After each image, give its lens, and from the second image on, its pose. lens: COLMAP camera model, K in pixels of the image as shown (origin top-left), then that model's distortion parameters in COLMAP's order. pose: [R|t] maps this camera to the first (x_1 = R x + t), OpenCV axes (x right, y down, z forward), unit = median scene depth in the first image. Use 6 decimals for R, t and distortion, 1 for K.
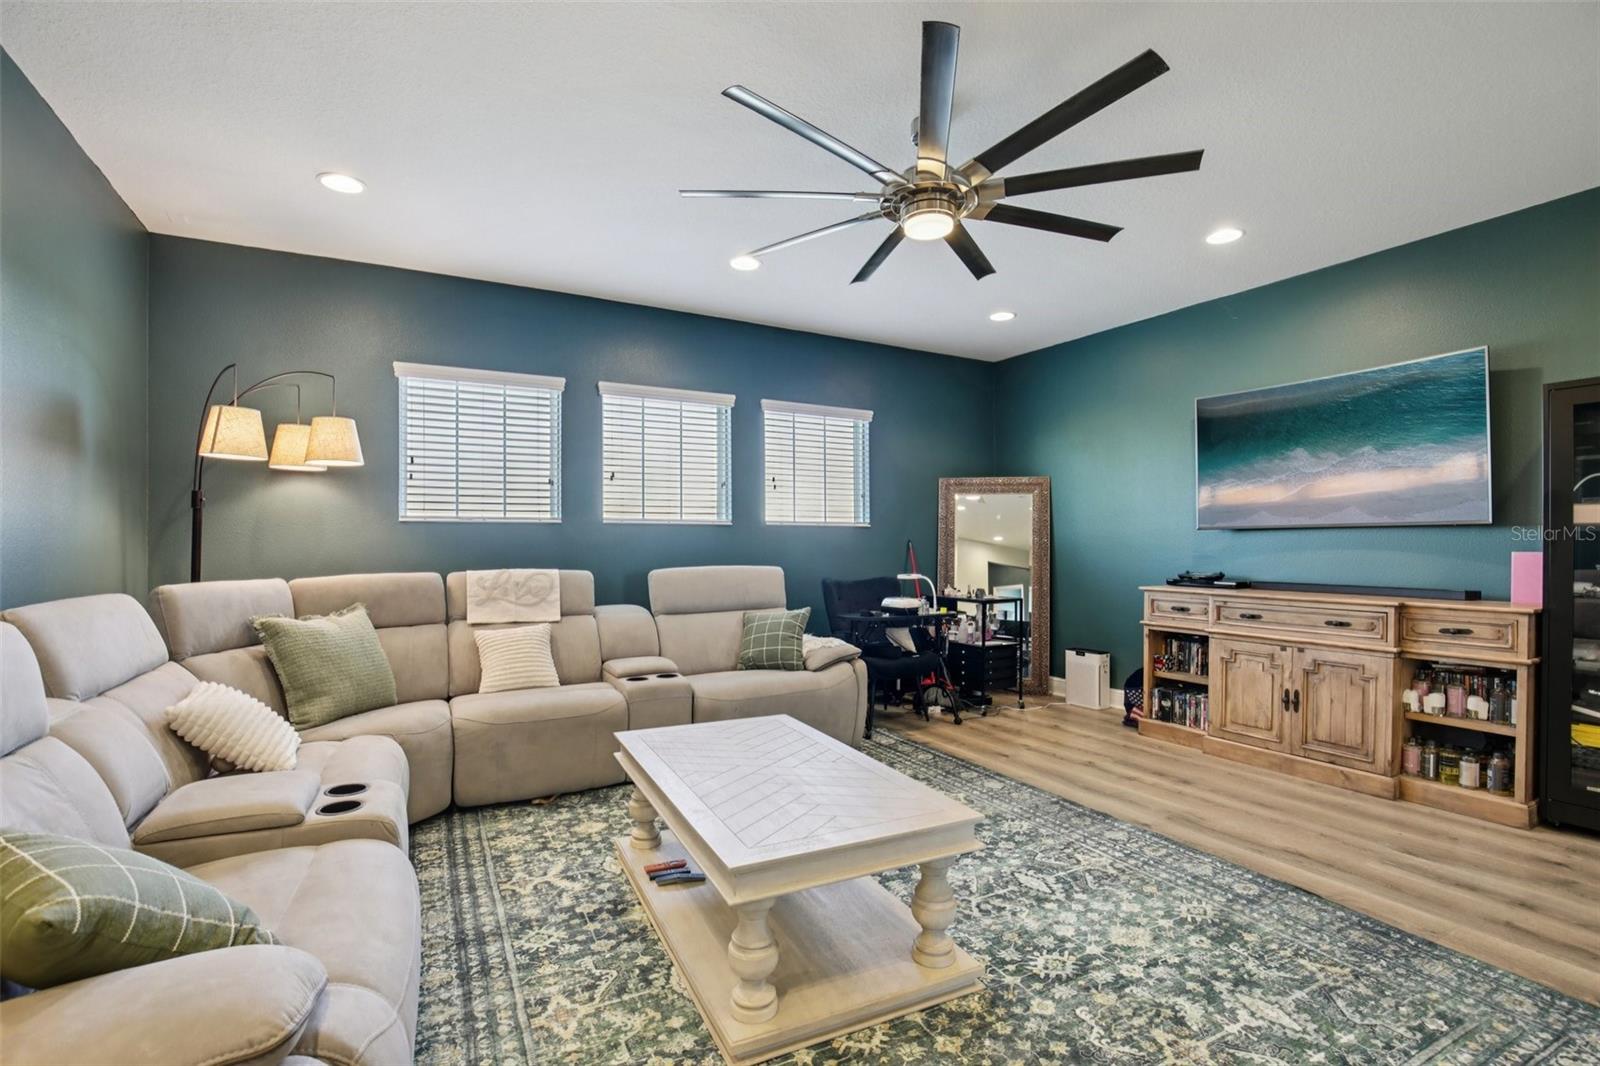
lens RADIAL K [[731.5, 0, 795.2], [0, 731.5, 548.4], [0, 0, 1]] dist [-0.002409, 0.000246]
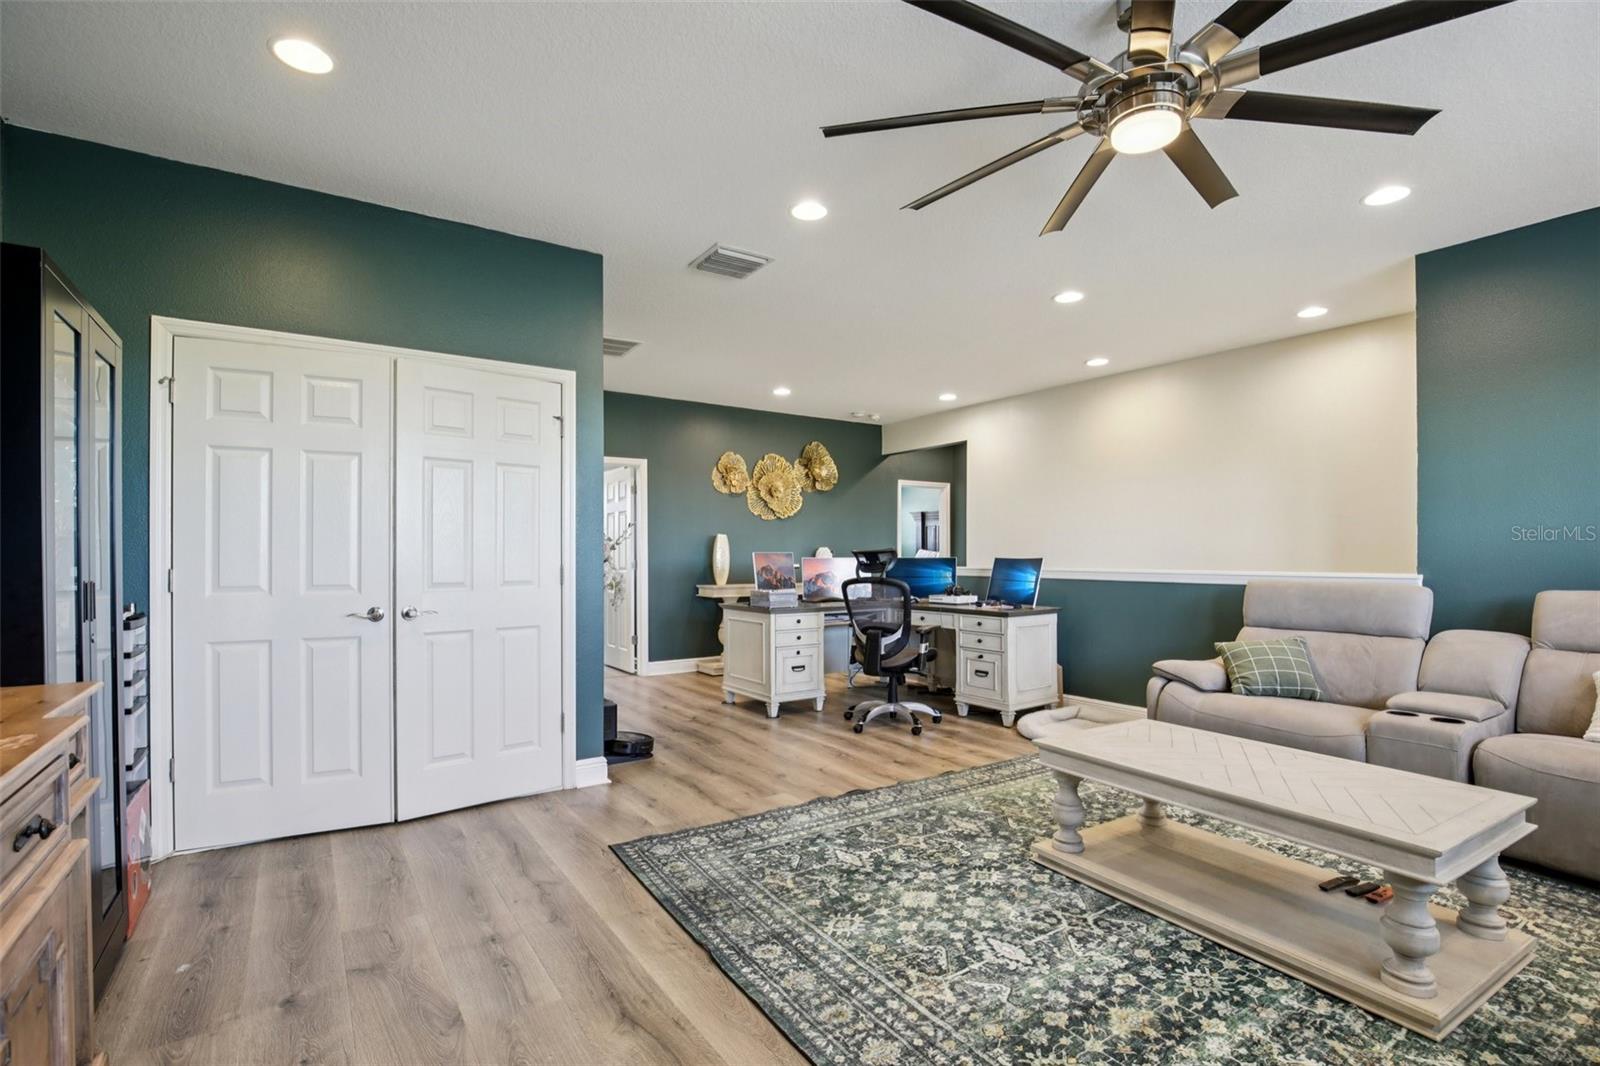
lens RADIAL K [[731.5, 0, 803.9], [0, 731.5, 546.7], [0, 0, 1]] dist [-0.002409, 0.000246]
pose [[-0.995005, -0.006746, -0.099596, 0.706740], [-0.006562, 0.999976, -0.002171, -0.010671], [0.099608, -0.001507, -0.995026, 1.982255]]
